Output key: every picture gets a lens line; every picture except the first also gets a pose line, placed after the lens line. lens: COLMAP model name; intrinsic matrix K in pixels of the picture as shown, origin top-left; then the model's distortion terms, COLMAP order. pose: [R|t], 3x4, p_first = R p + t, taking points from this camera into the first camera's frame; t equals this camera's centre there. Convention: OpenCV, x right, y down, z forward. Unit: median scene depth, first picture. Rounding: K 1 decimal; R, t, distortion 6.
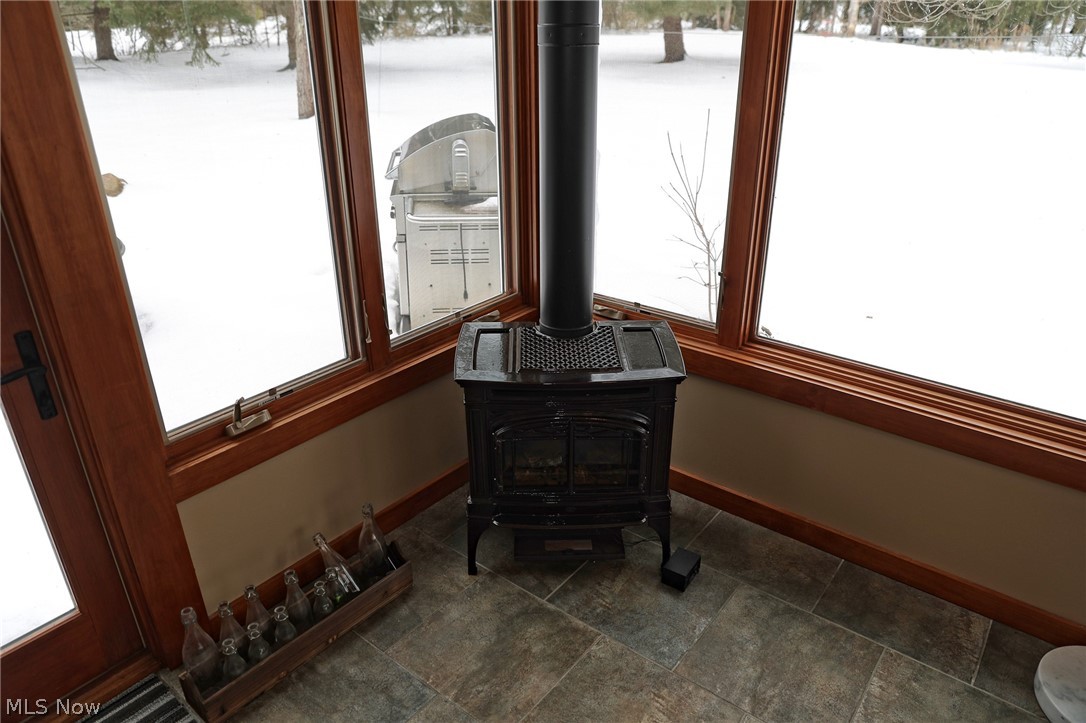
lens RADIAL K [[739.9, 0, 548.3], [0, 739.9, 358.6], [0, 0, 1]] dist [-0.110031, 0.080983]
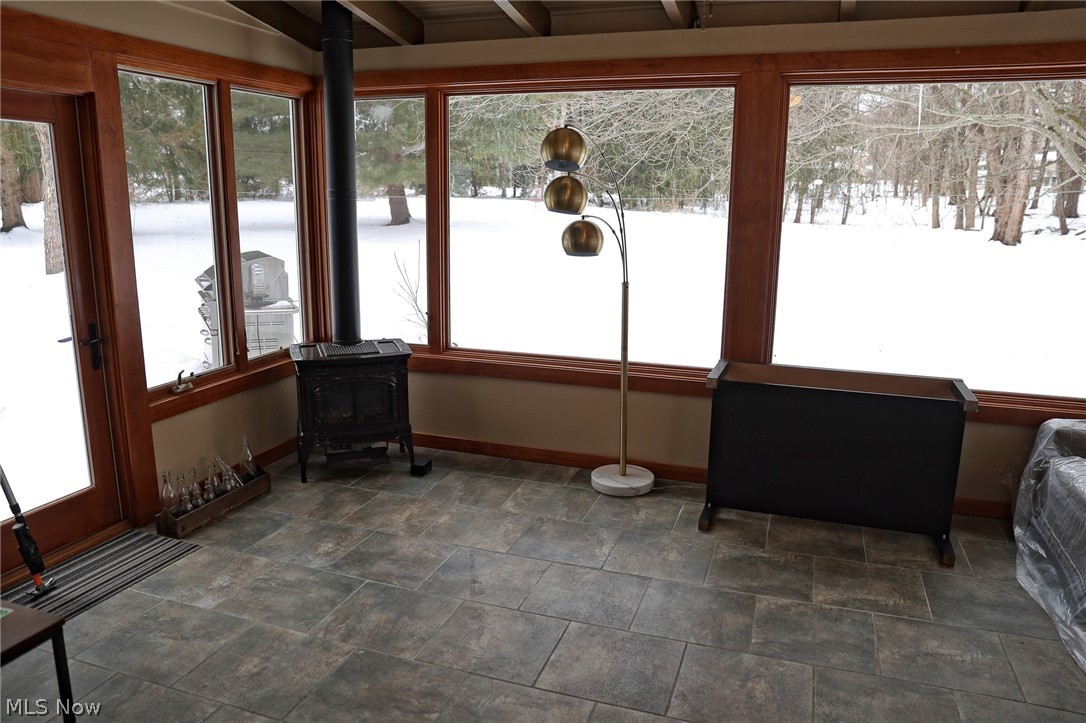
lens RADIAL K [[748.0, 0, 543.0], [0, 748.0, 361.5], [0, 0, 1]] dist [-0.117337, 0.087454]
pose [[0.941081, -0.059087, 0.332979, -0.137212], [0.126423, 0.974697, -0.184343, 0.410371], [-0.313661, 0.215578, 0.924739, -0.878555]]
